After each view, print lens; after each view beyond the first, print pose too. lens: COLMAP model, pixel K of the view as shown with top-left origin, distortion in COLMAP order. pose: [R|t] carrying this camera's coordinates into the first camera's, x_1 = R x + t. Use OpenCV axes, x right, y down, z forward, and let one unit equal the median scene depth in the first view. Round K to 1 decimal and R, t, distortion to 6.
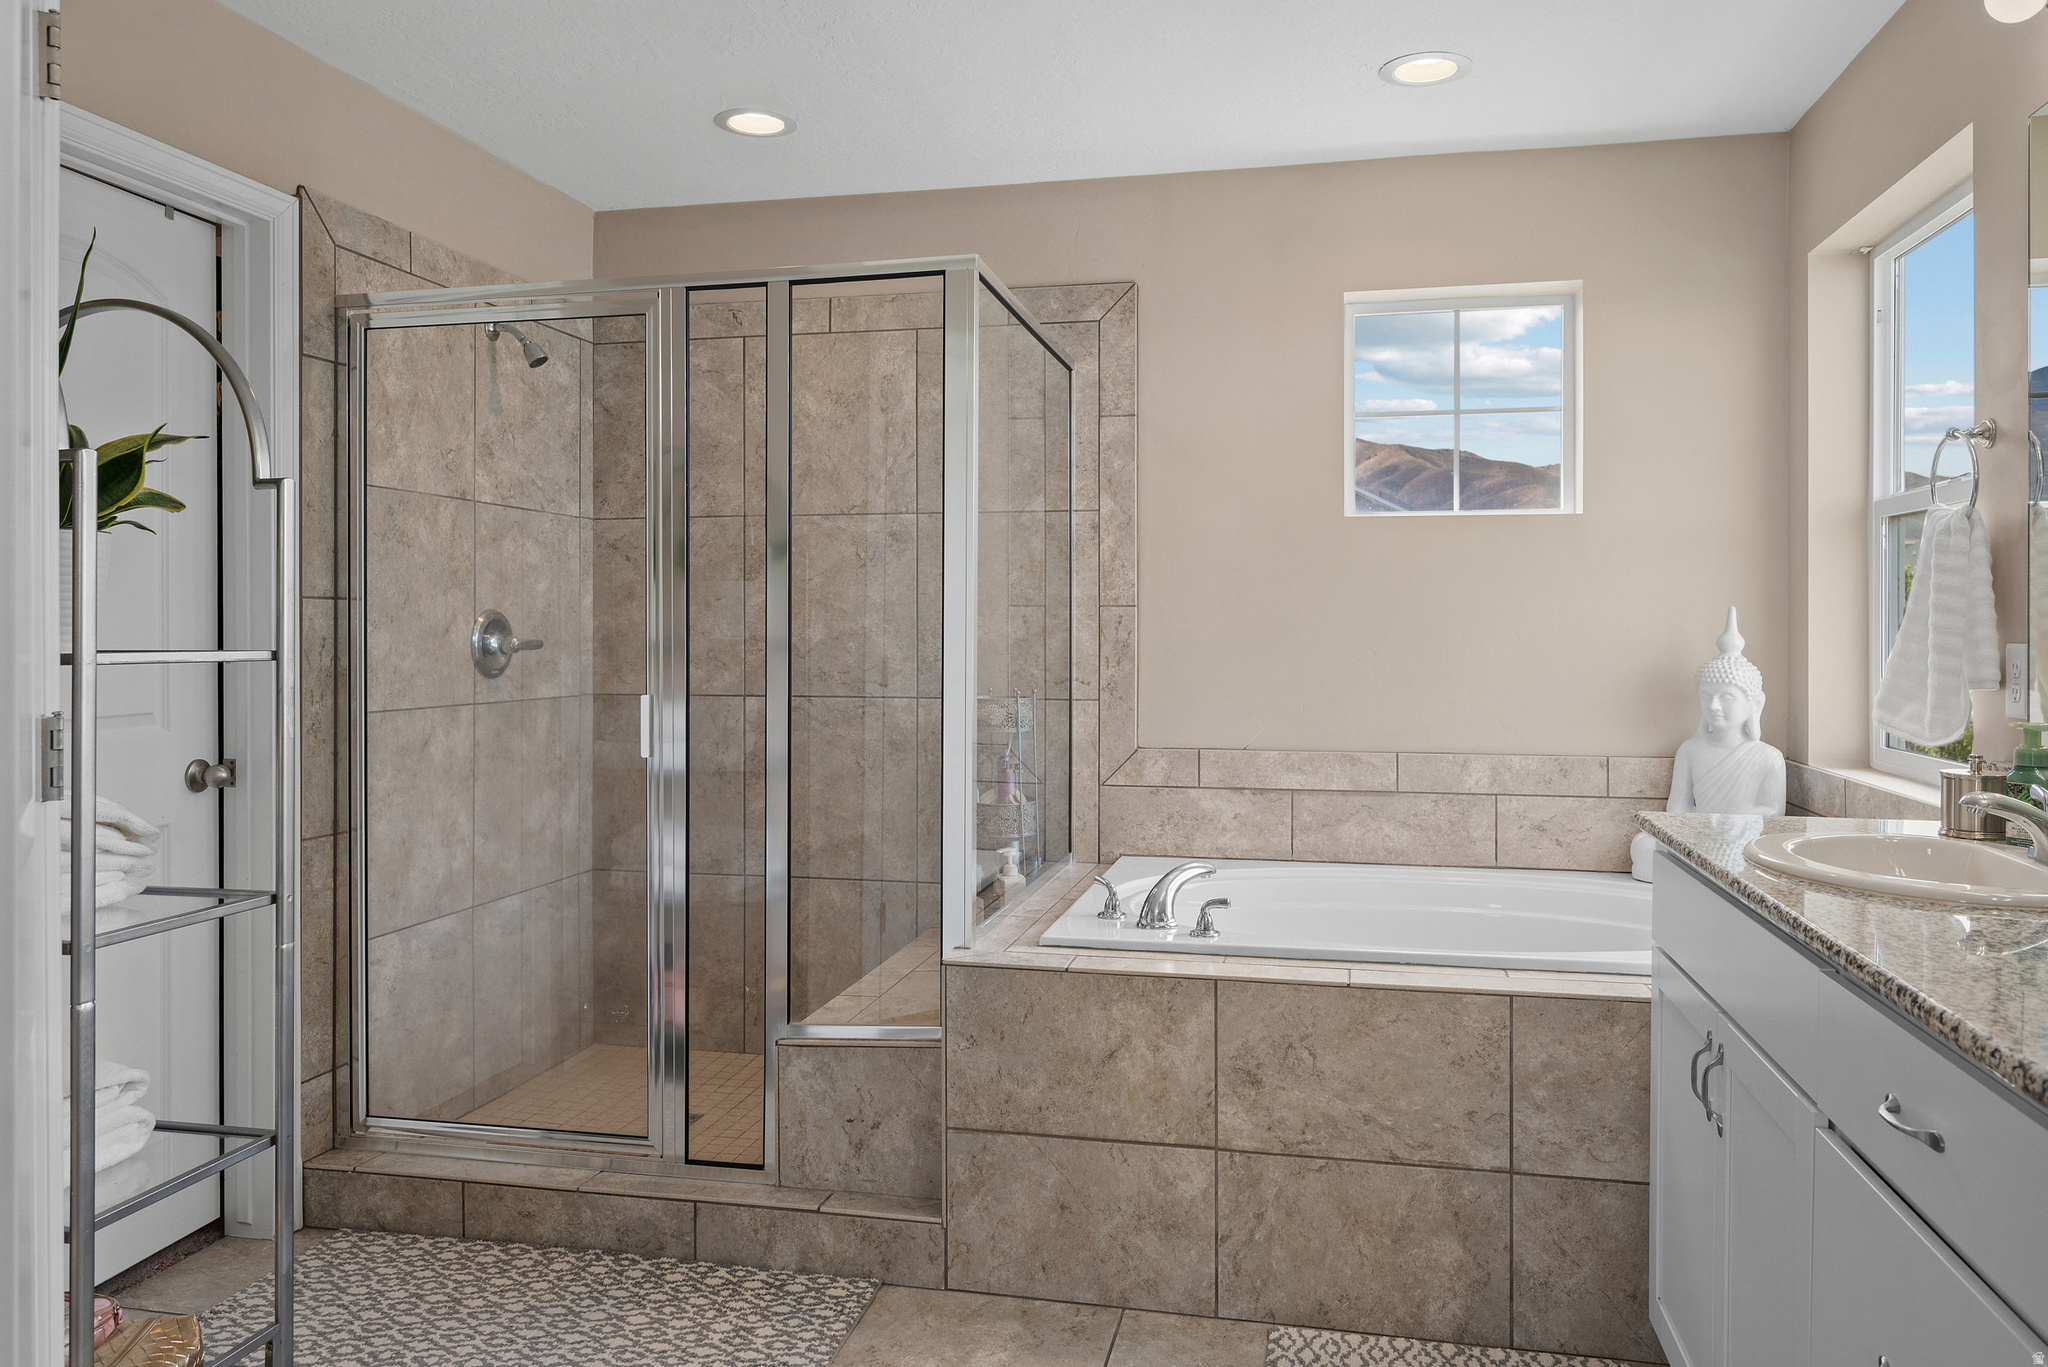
lens RADIAL K [[1419.9, 0, 1027.1], [0, 1419.9, 625.0], [0, 0, 1]] dist [-0.006162, -0.003793]
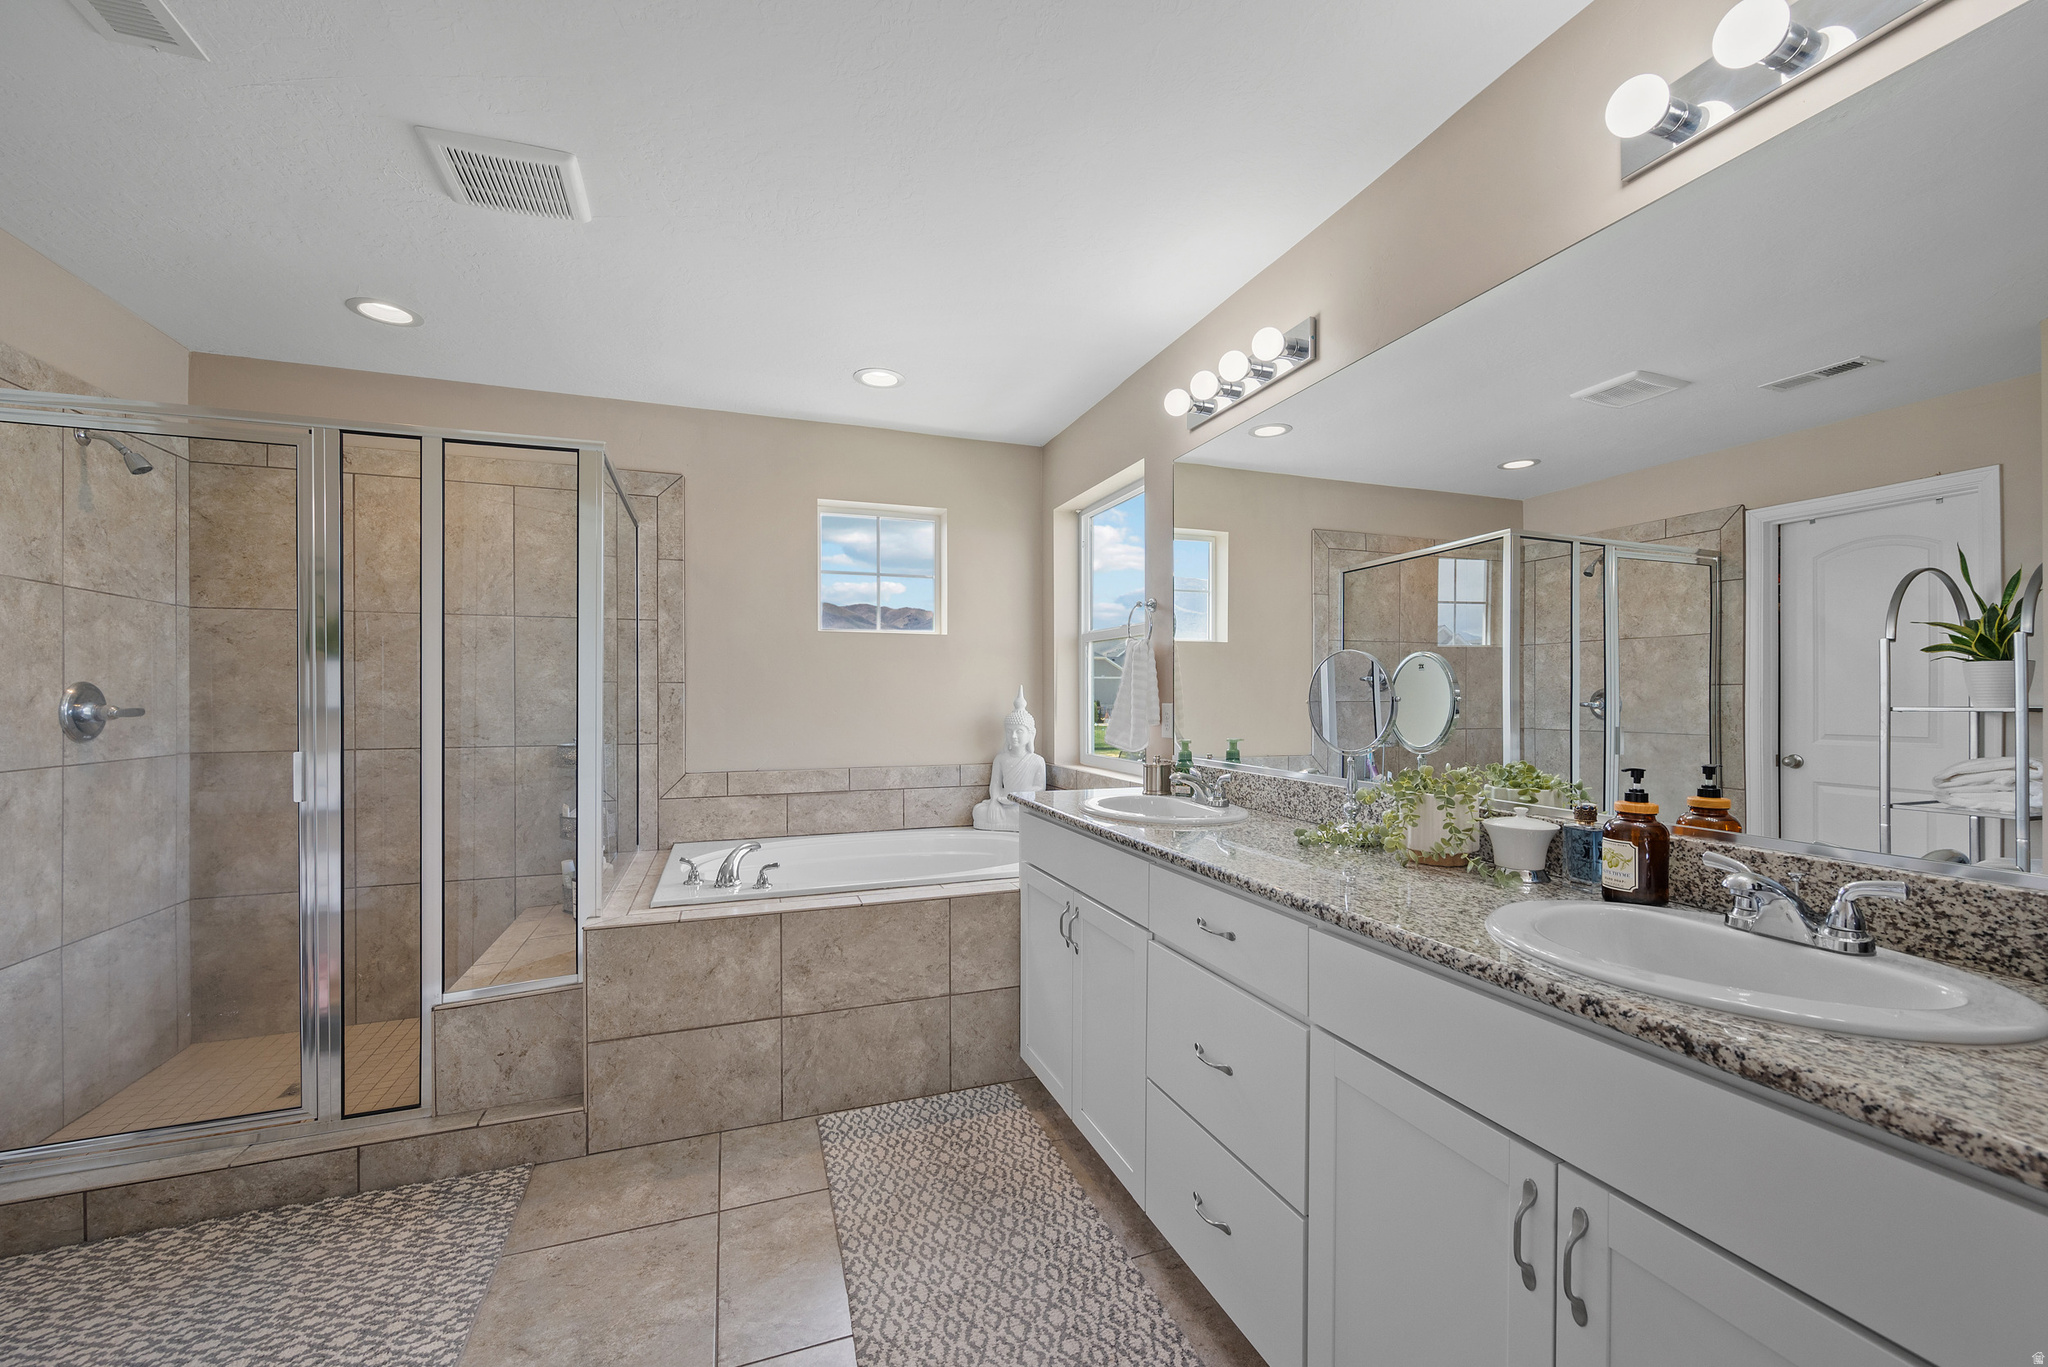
lens RADIAL K [[816.2, 0, 1029.7], [0, 816.2, 694.2], [0, 0, 1]] dist [-0.006868, 0.001250]
pose [[0.838396, -0.000786, 0.545061, -0.119416], [0.000933, 1.000000, 0.000007, -0.000587], [-0.545060, 0.000503, 0.838397, 0.053853]]
